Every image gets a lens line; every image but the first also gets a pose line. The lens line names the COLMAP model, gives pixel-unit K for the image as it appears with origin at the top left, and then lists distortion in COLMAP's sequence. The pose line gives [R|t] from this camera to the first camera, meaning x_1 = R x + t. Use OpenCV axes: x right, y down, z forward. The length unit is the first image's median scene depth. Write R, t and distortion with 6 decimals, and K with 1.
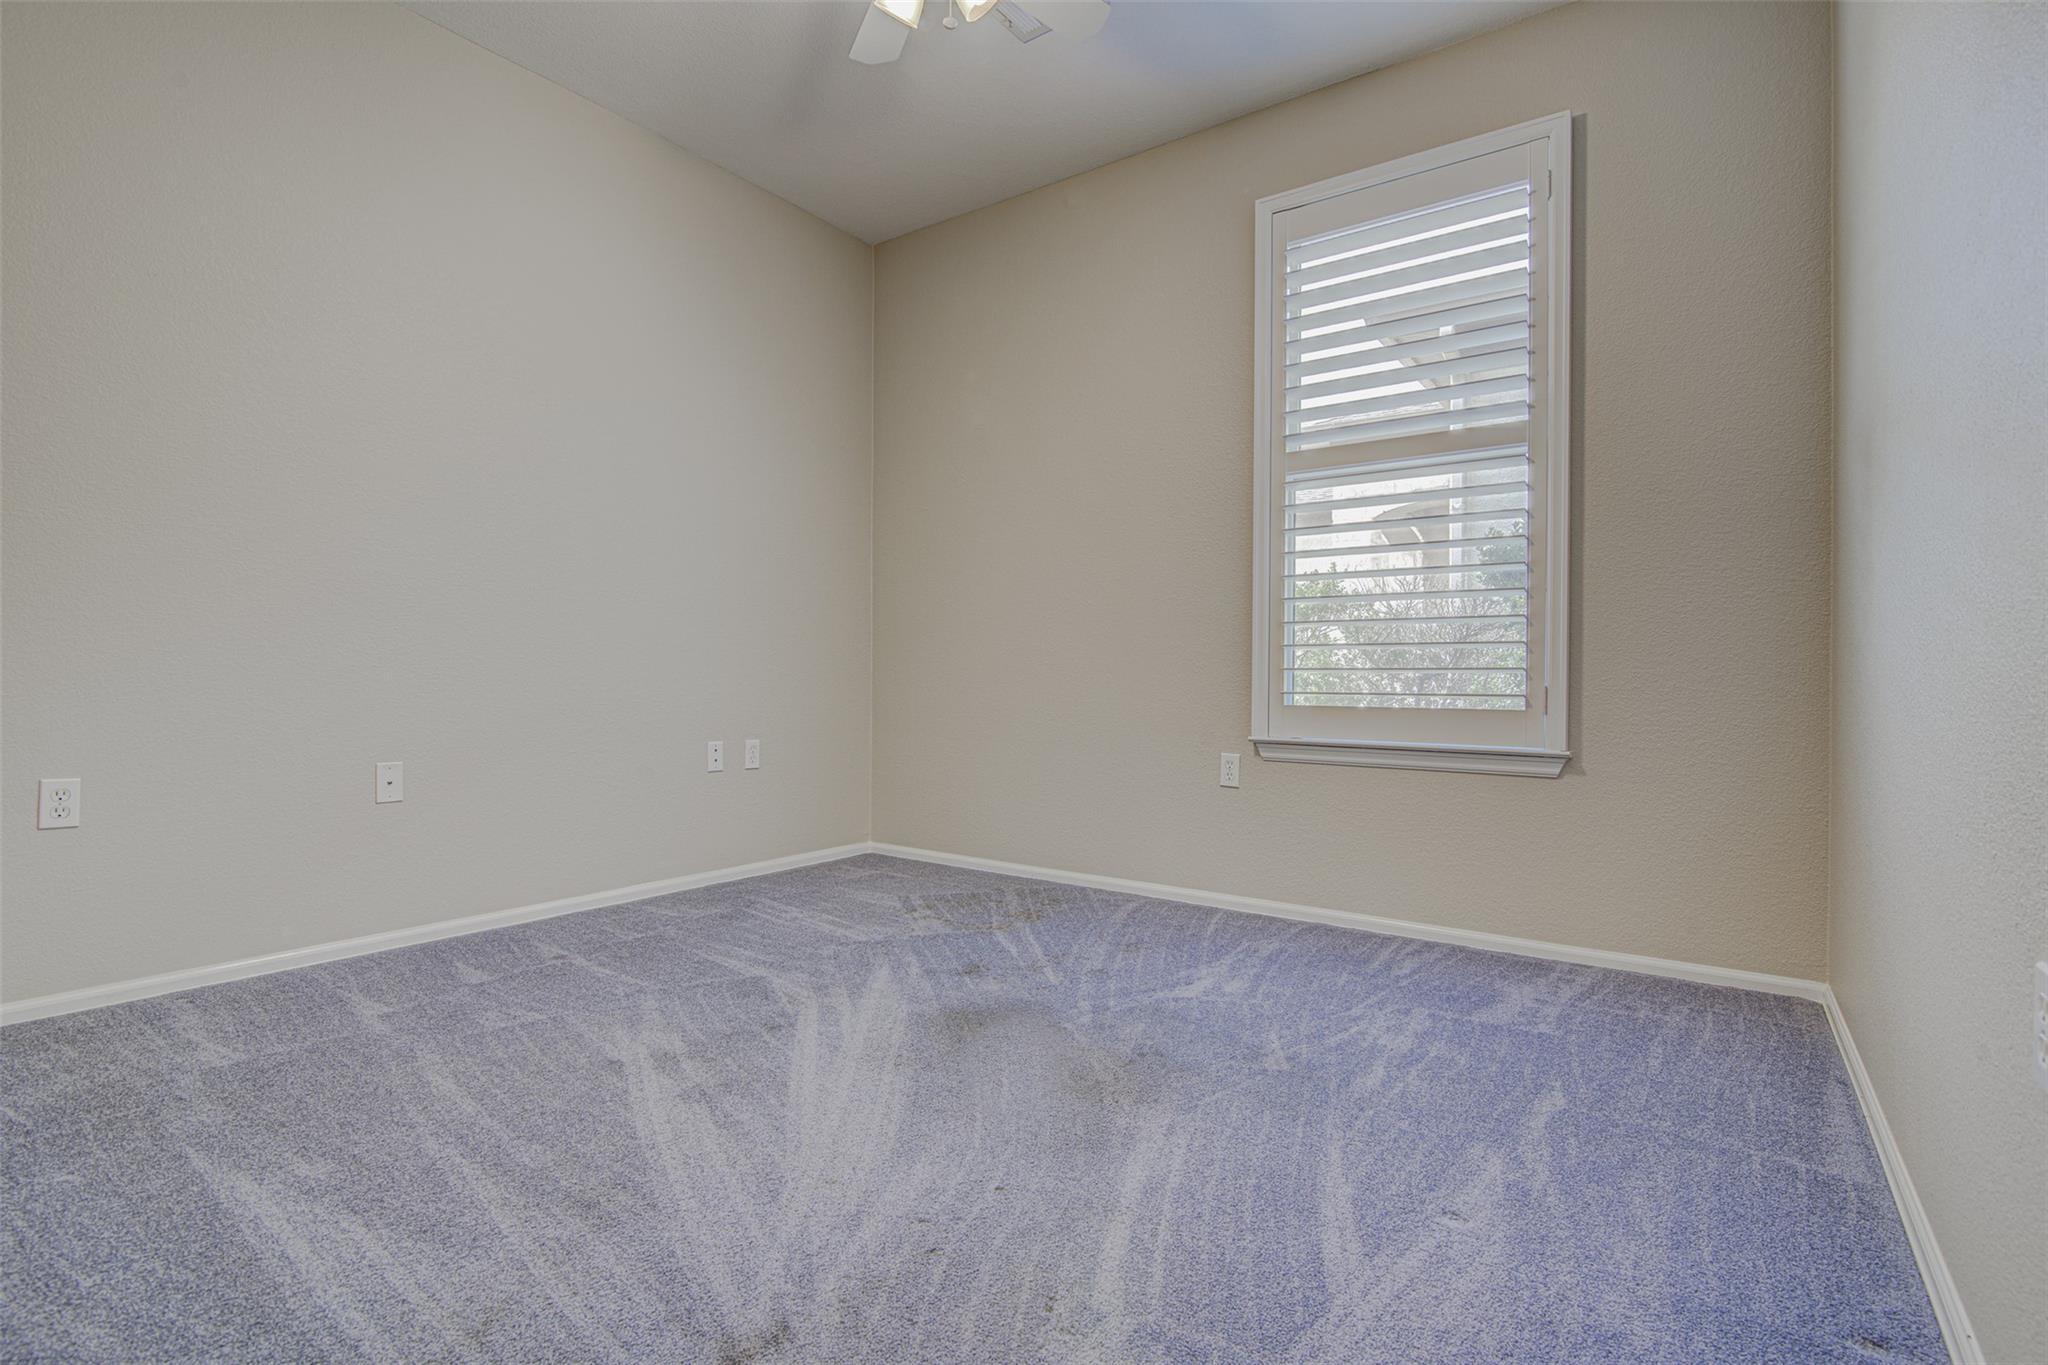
lens RADIAL K [[957.8, 0, 1027.9], [0, 957.8, 681.0], [0, 0, 1]] dist [-0.016794, 0.000867]
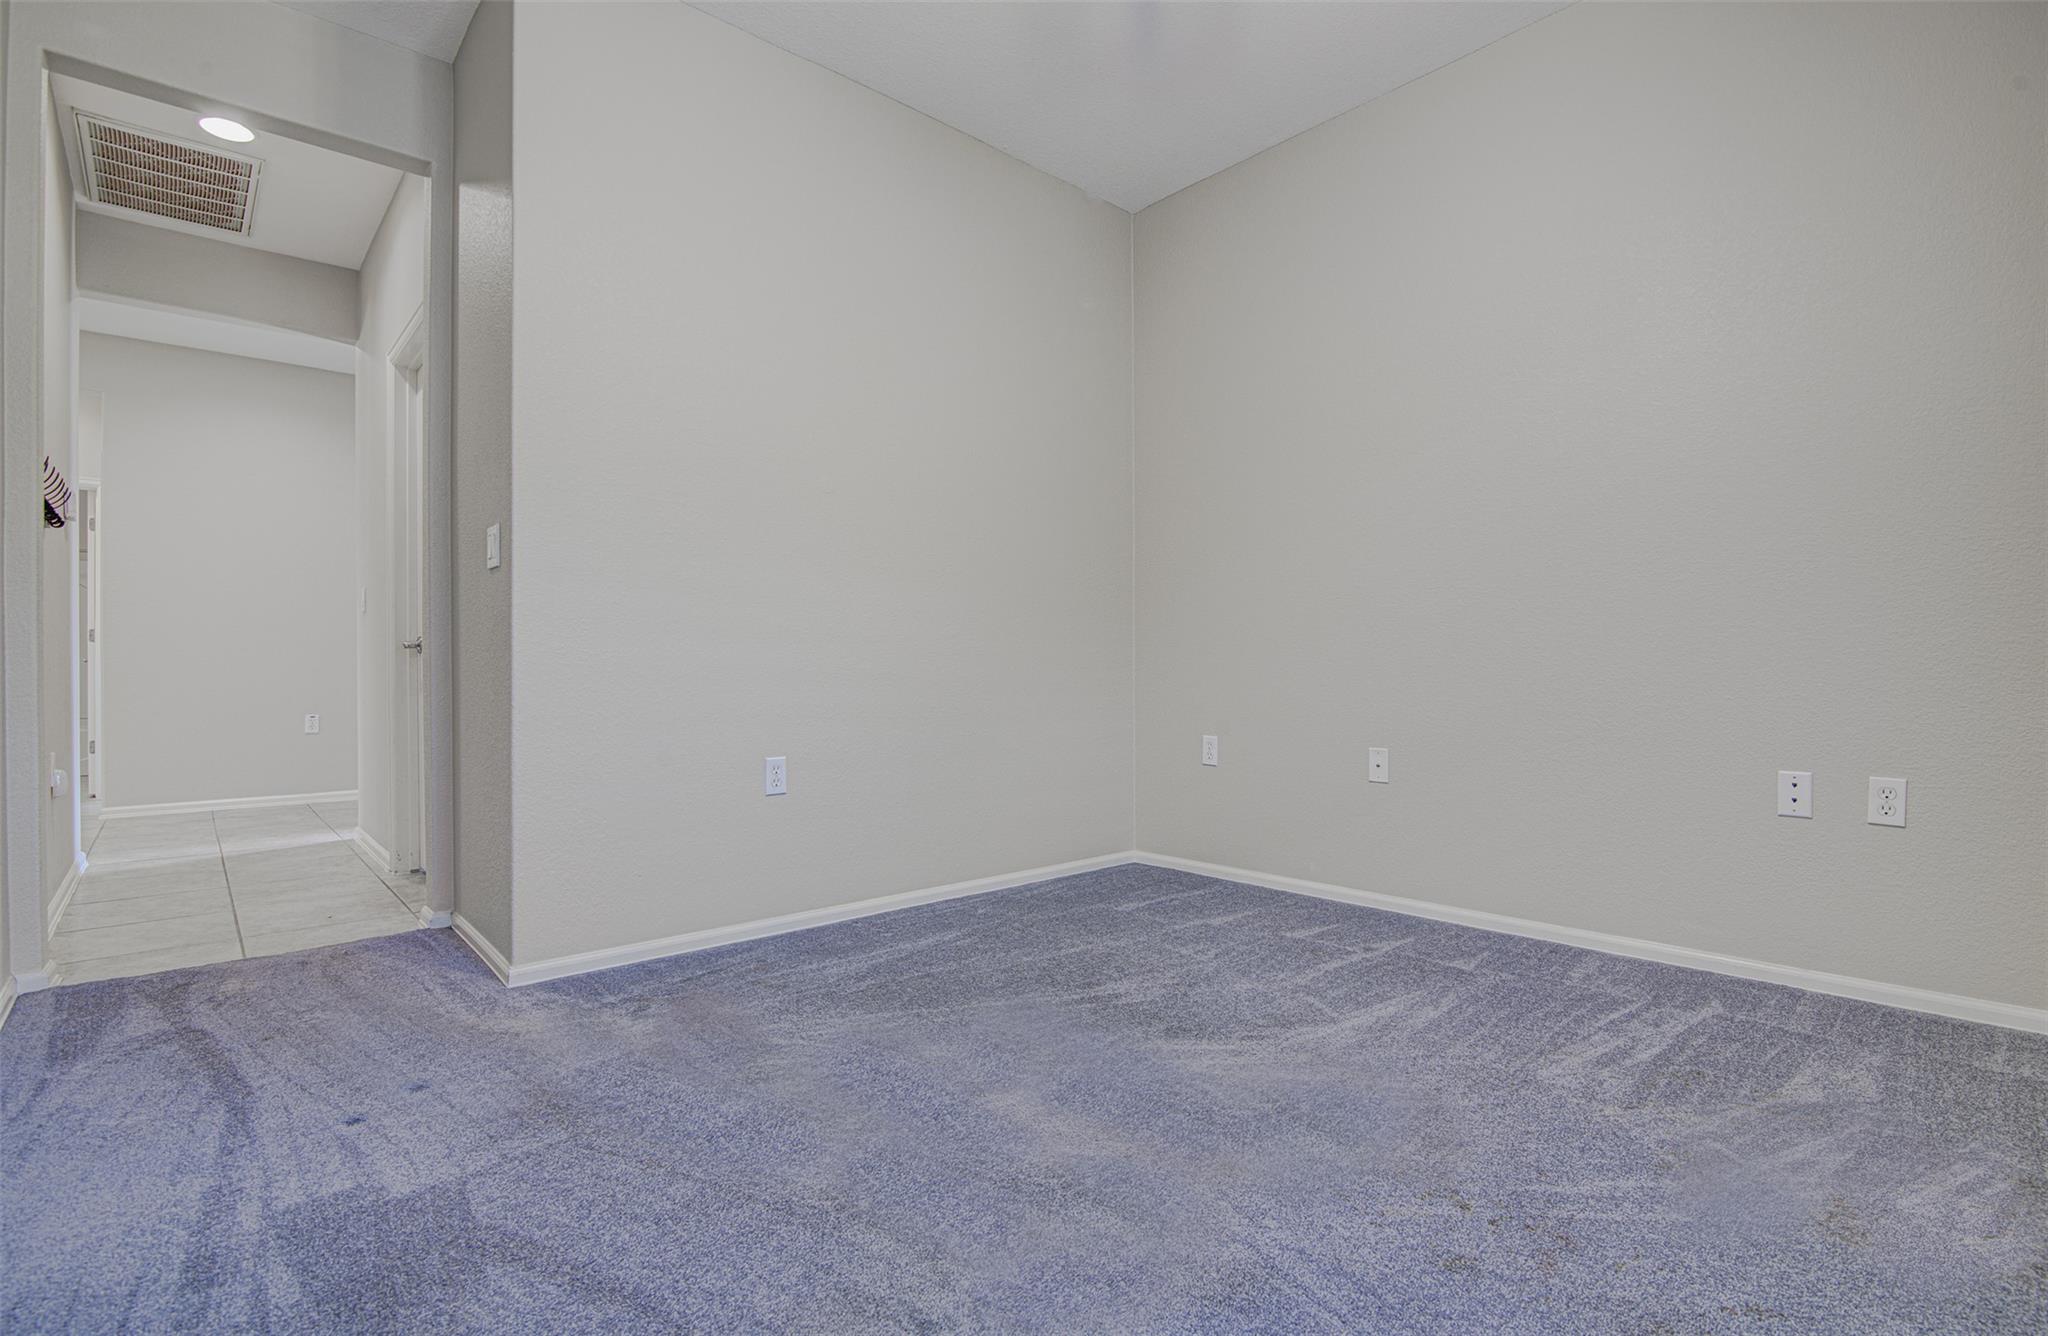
lens RADIAL K [[953.6, 0, 1028.8], [0, 953.6, 674.2], [0, 0, 1]] dist [-0.020762, 0.000790]
pose [[-0.229715, -0.009575, -0.973211, 0.561779], [-0.005363, 0.999949, -0.008572, 0.007400], [0.973243, 0.003250, -0.229755, 0.853693]]
